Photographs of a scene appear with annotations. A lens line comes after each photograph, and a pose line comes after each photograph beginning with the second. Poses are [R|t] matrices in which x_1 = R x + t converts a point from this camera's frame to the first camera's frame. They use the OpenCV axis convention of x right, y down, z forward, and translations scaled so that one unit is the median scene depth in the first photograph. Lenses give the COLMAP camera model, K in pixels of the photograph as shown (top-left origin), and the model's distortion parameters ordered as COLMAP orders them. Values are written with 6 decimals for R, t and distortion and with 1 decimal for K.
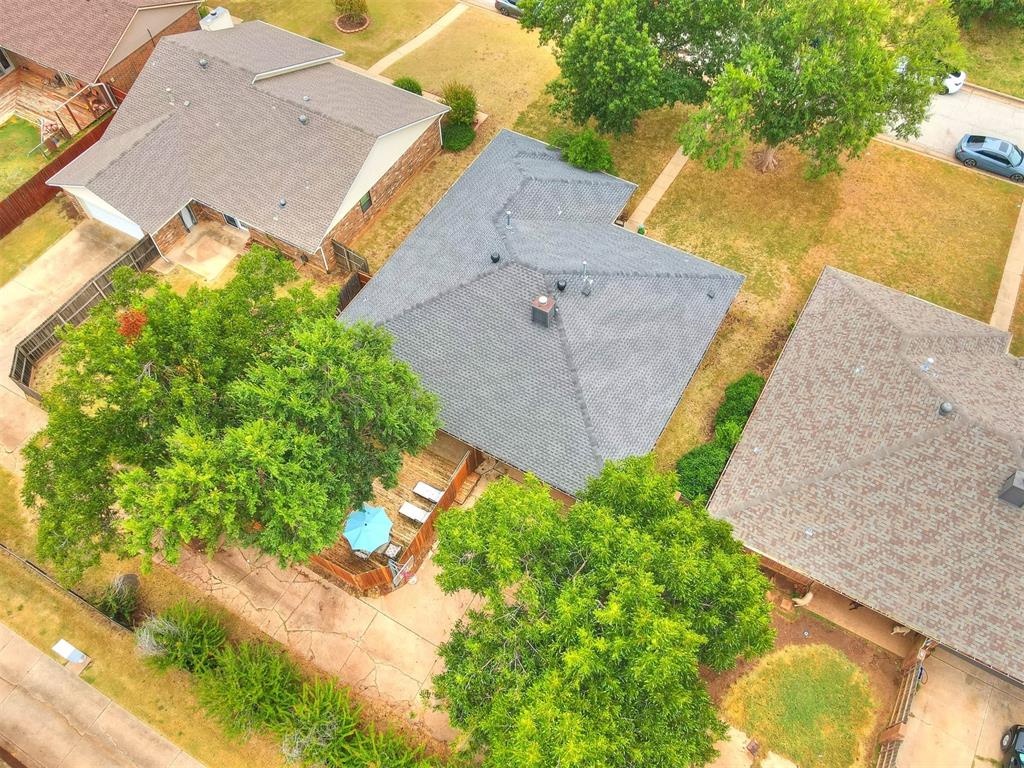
lens RADIAL K [[782.2, 0, 512.0], [0, 782.2, 384.0], [0, 0, 1]] dist [0.013614, 0.011792]
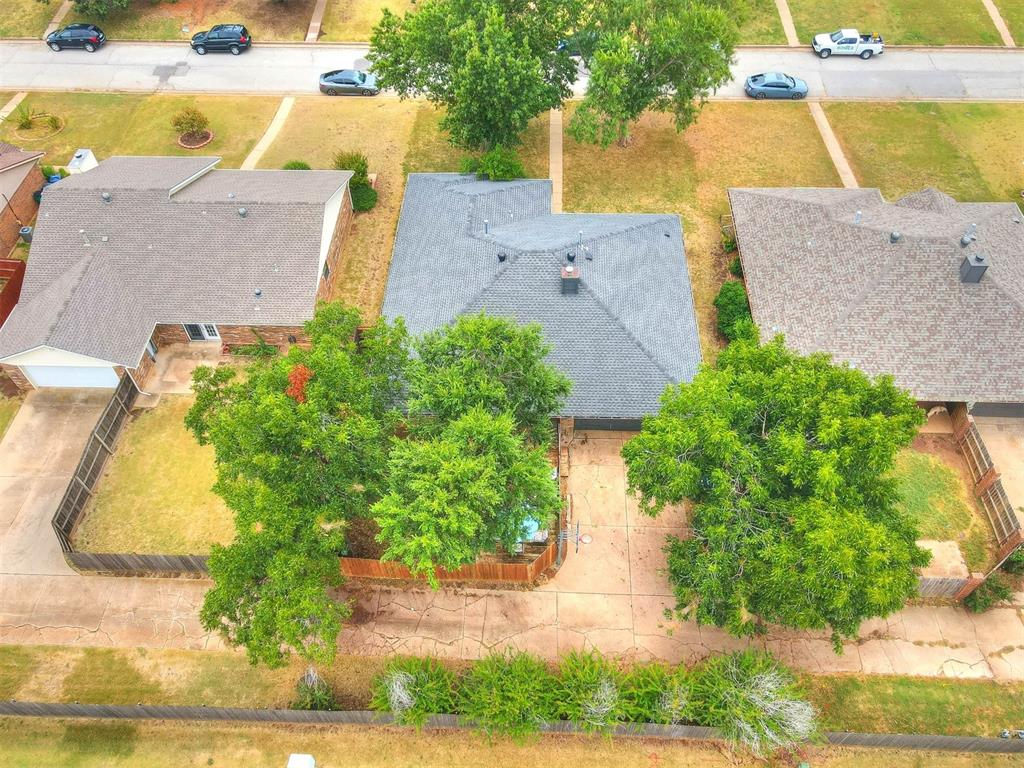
lens RADIAL K [[782.2, 0, 512.0], [0, 782.2, 384.0], [0, 0, 1]] dist [0.013614, 0.011792]
pose [[0.886218, -0.362259, 0.288766, -0.328316], [0.393222, 0.917770, -0.055442, 0.056790], [-0.244937, 0.162683, 0.955793, -0.011211]]
